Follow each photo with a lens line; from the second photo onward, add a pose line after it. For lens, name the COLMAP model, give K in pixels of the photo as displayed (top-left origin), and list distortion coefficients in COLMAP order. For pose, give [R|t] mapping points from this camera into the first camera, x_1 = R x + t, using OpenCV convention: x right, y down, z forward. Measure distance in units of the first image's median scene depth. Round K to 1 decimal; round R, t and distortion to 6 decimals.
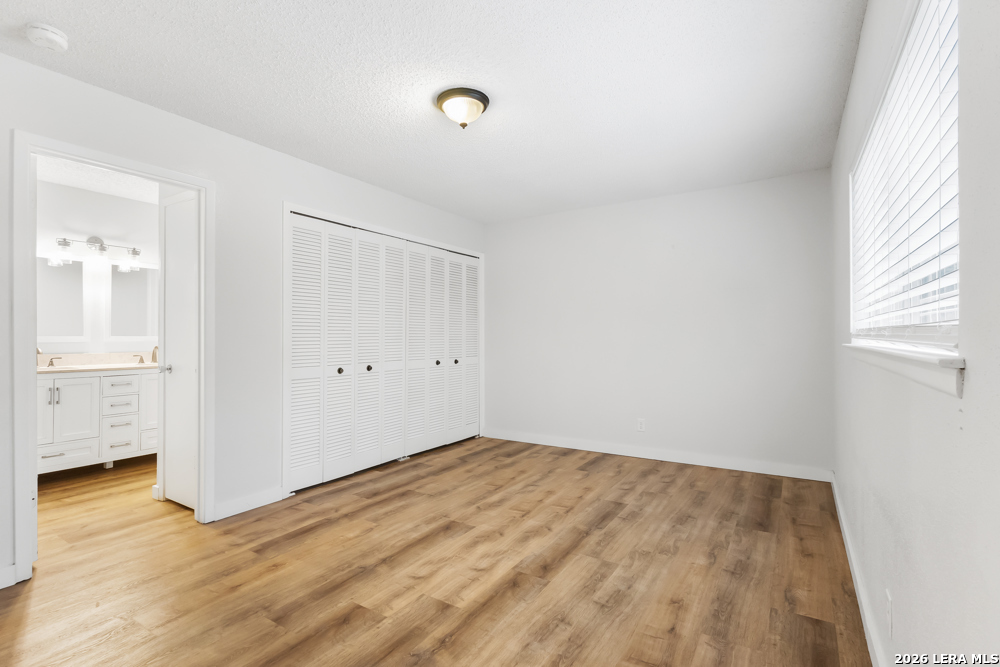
lens RADIAL K [[465.3, 0, 504.6], [0, 465.3, 336.4], [0, 0, 1]] dist [0.001730, 0.000638]
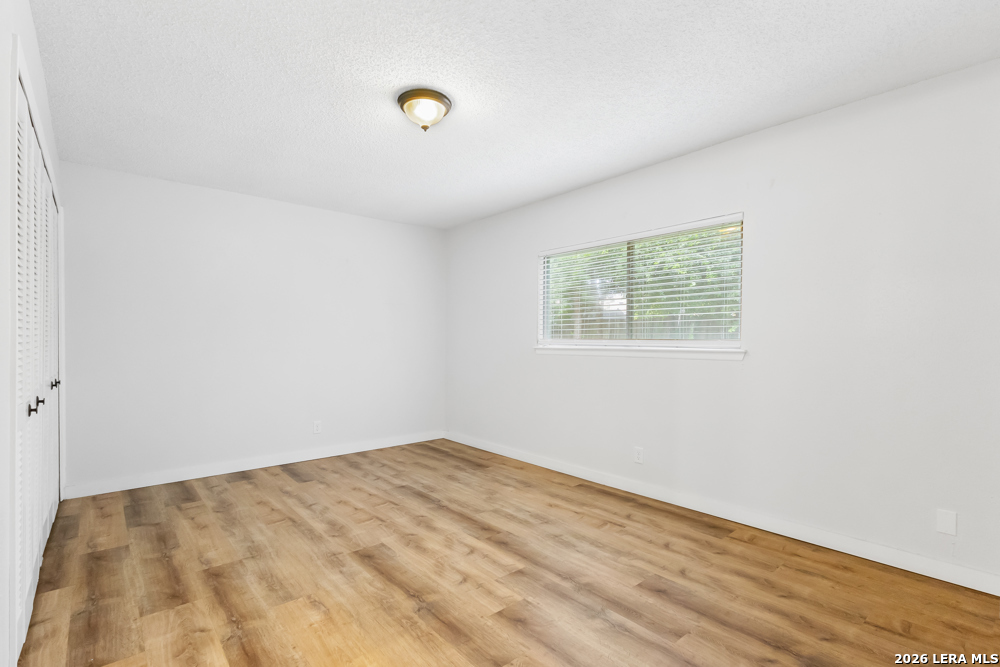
lens RADIAL K [[465.3, 0, 504.6], [0, 465.3, 336.4], [0, 0, 1]] dist [0.001730, 0.000638]
pose [[0.289484, 0.014898, 0.957067, -0.820460], [-0.007357, 0.999884, -0.013340, 0.006695], [-0.957154, -0.003179, 0.289560, 0.461012]]
